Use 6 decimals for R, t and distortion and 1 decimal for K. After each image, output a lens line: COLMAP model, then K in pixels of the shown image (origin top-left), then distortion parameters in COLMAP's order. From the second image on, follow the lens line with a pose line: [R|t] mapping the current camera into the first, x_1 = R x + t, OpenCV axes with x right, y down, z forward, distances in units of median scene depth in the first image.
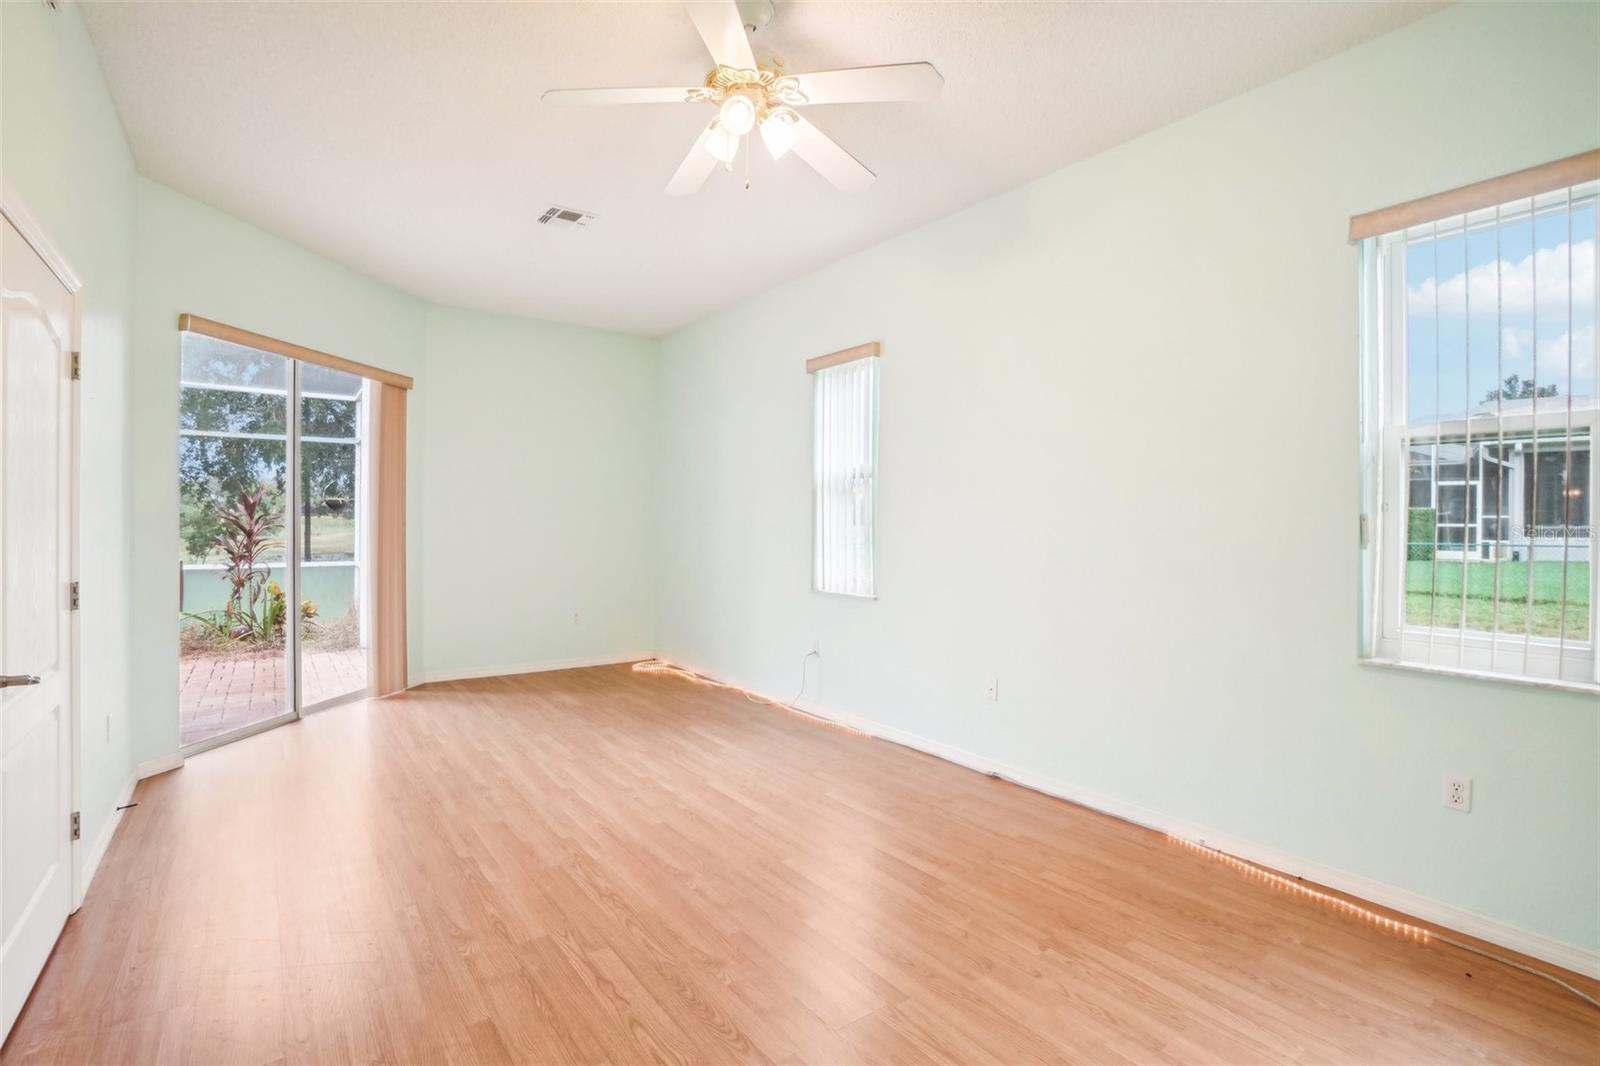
lens RADIAL K [[737.0, 0, 792.8], [0, 737.0, 510.6], [0, 0, 1]] dist [-0.061020, 0.022897]
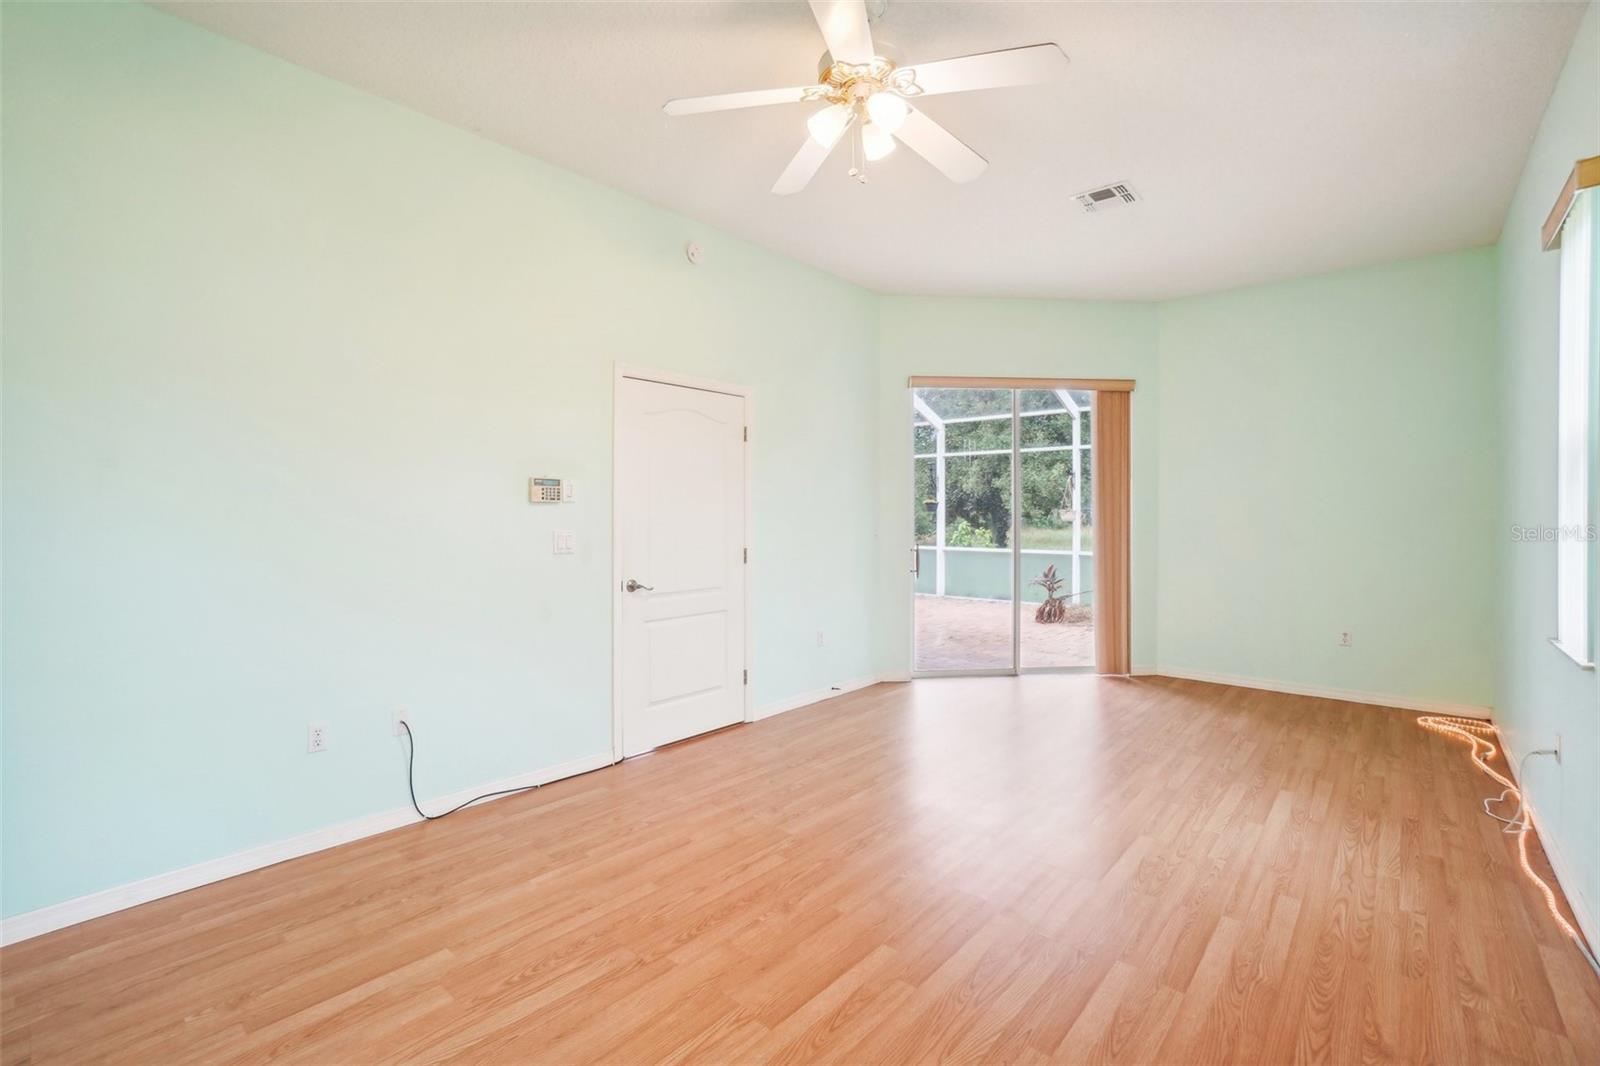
lens RADIAL K [[717.9, 0, 796.2], [0, 717.9, 514.5], [0, 0, 1]] dist [-0.066695, 0.022846]
pose [[0.217417, -0.004385, -0.976069, 0.603015], [0.011963, 0.999927, -0.001827, 0.011671], [0.976006, -0.011279, 0.217453, 0.491579]]
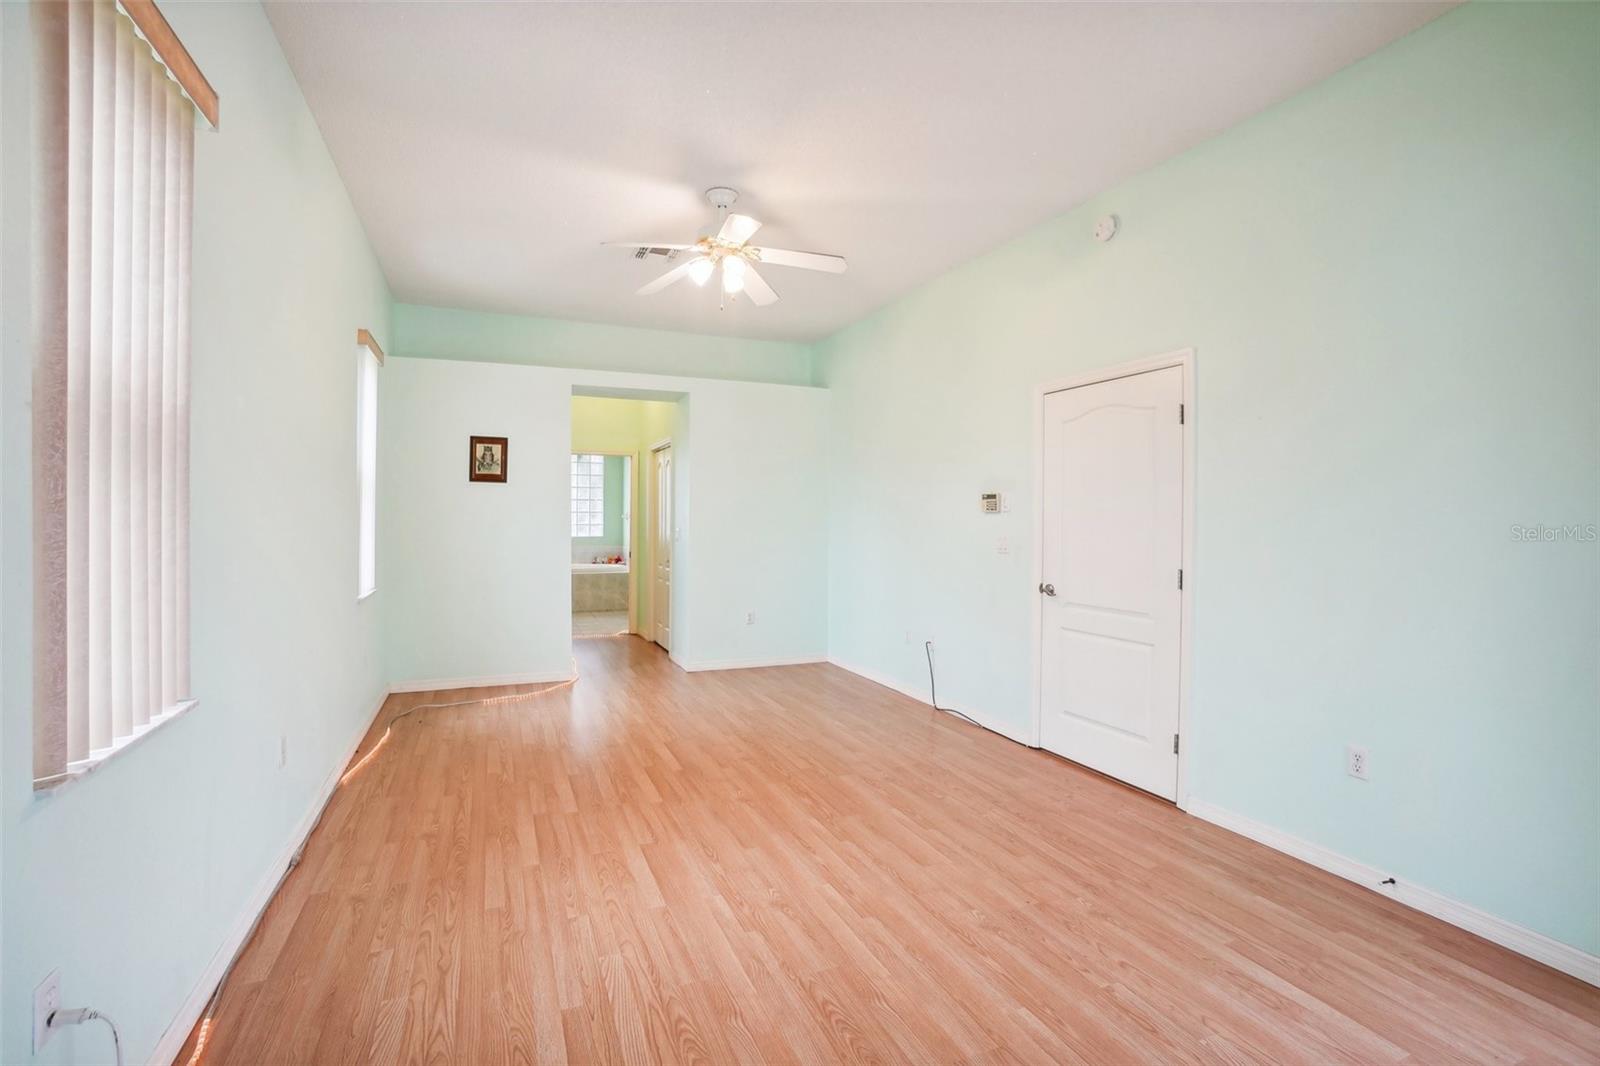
lens RADIAL K [[737.0, 0, 792.8], [0, 737.0, 510.6], [0, 0, 1]] dist [-0.061020, 0.022897]
pose [[-0.970177, -0.009176, 0.242222, -0.421561], [-0.014697, 0.999672, -0.020995, 0.019613], [-0.241950, -0.023928, -0.969994, 1.751170]]
